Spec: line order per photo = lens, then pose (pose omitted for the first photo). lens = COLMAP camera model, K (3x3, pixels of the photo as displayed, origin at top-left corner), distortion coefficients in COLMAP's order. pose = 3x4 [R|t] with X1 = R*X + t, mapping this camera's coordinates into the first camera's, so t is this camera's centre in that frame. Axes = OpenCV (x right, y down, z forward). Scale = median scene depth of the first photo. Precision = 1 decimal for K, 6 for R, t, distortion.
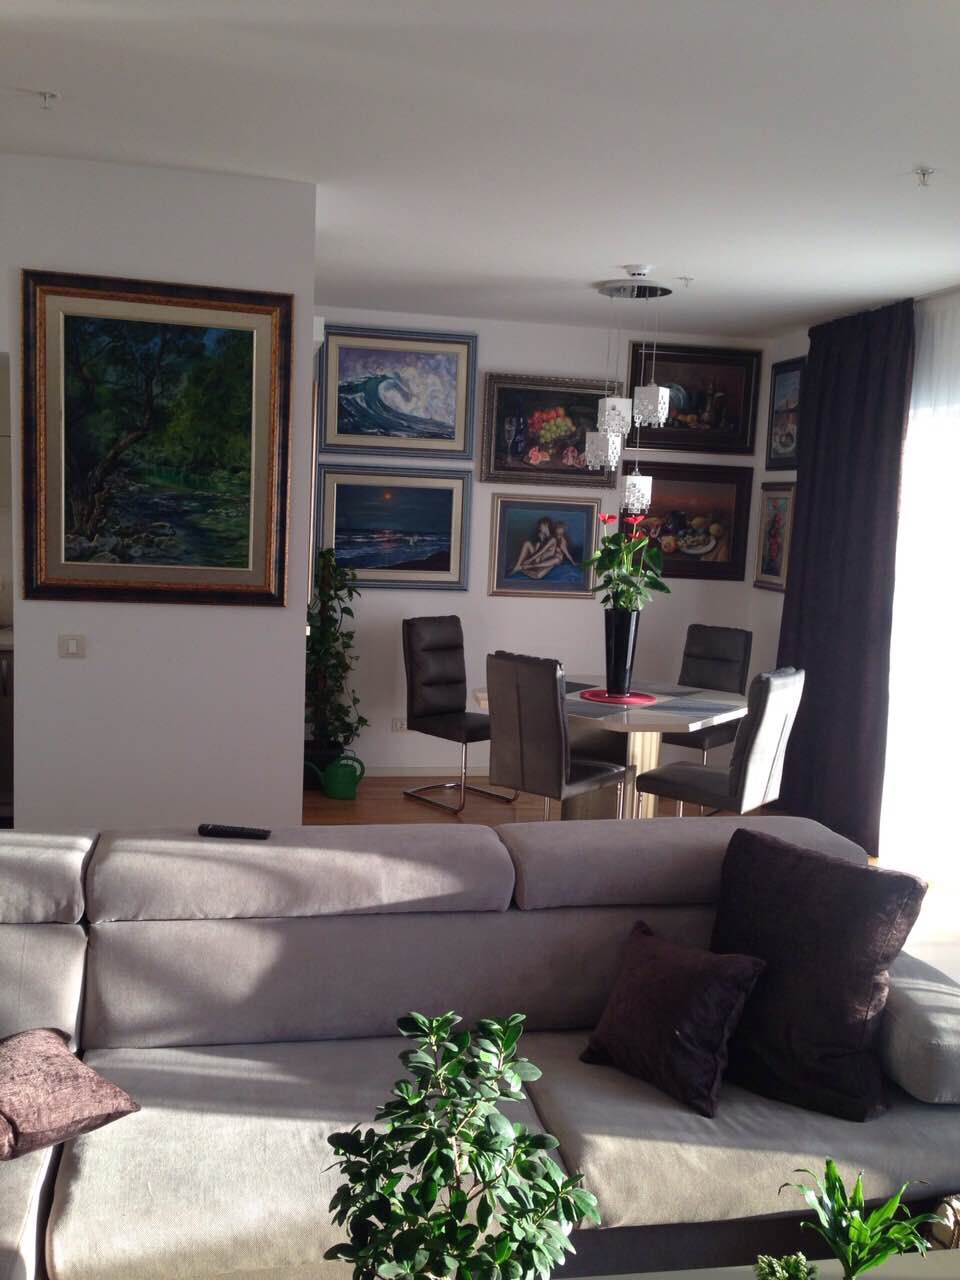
lens RADIAL K [[1167.0, 0, 518.6], [0, 1167.0, 647.9], [0, 0, 1]] dist [0.066910, -0.023219]
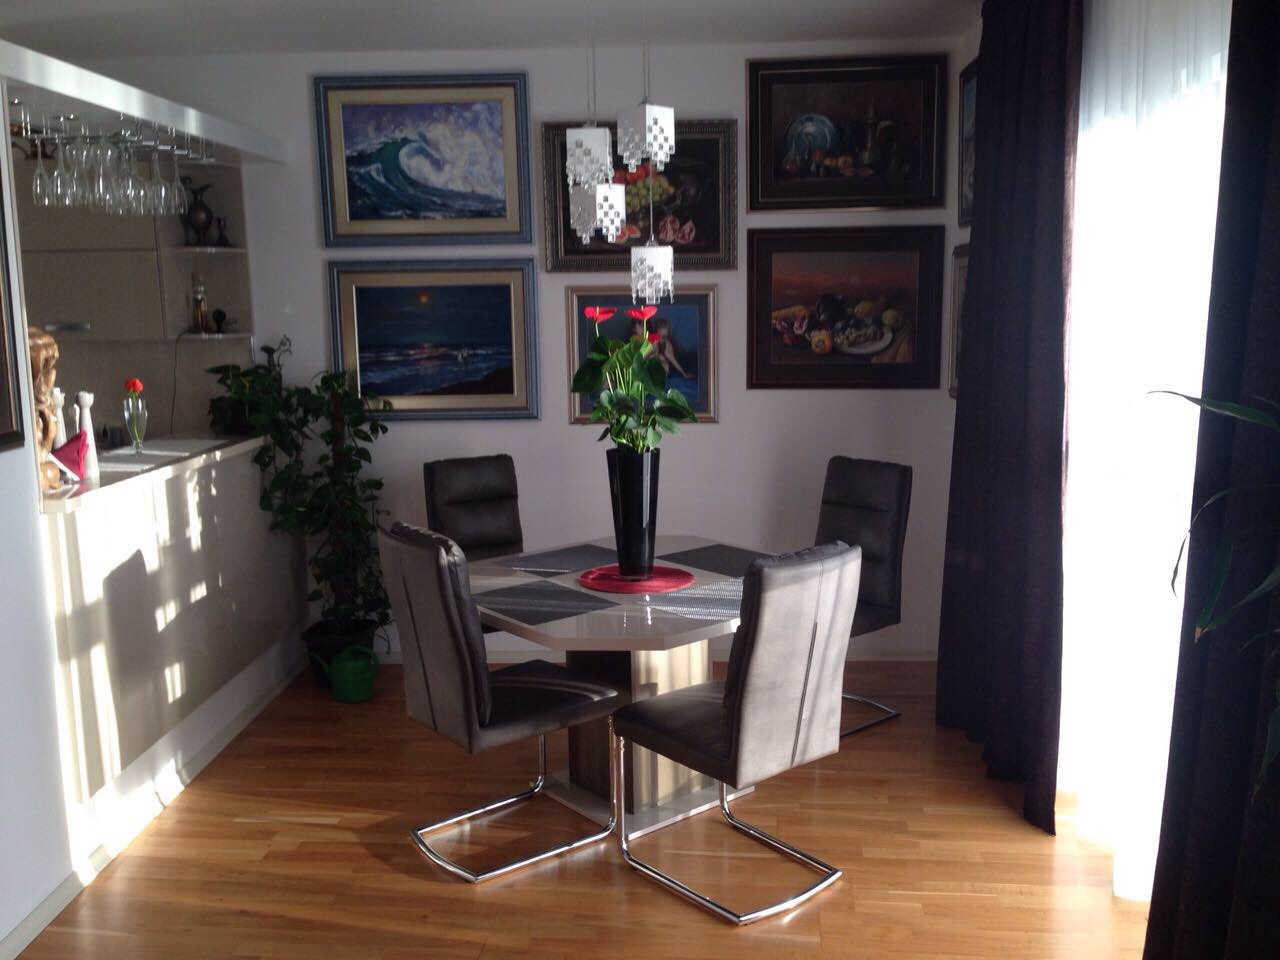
lens RADIAL K [[1167.0, 0, 672.1], [0, 1167.0, 477.2], [0, 0, 1]] dist [0.066910, -0.023219]
pose [[0.966898, -0.022155, -0.254198, 0.233418], [0.028350, 0.999383, 0.020731, -0.025051], [0.253582, -0.027251, 0.966930, 0.299674]]
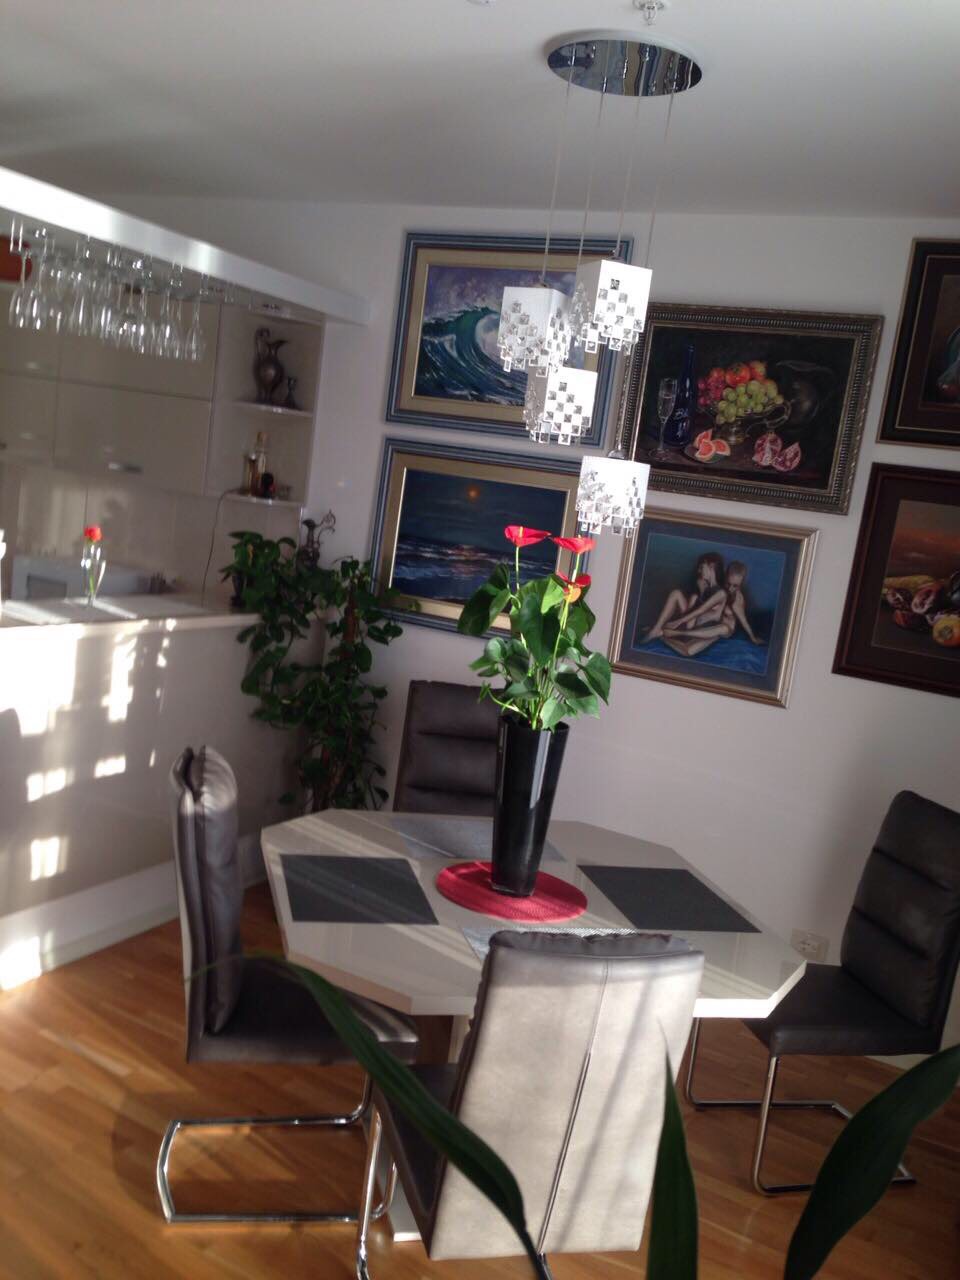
lens RADIAL K [[1167.0, 0, 504.3], [0, 1167.0, 660.9], [0, 0, 1]] dist [0.066910, -0.023219]
pose [[0.772238, 0.155993, -0.615885, 0.317850], [-0.180096, 0.983374, 0.023255, -0.055675], [0.609273, 0.092960, 0.787493, 0.500440]]
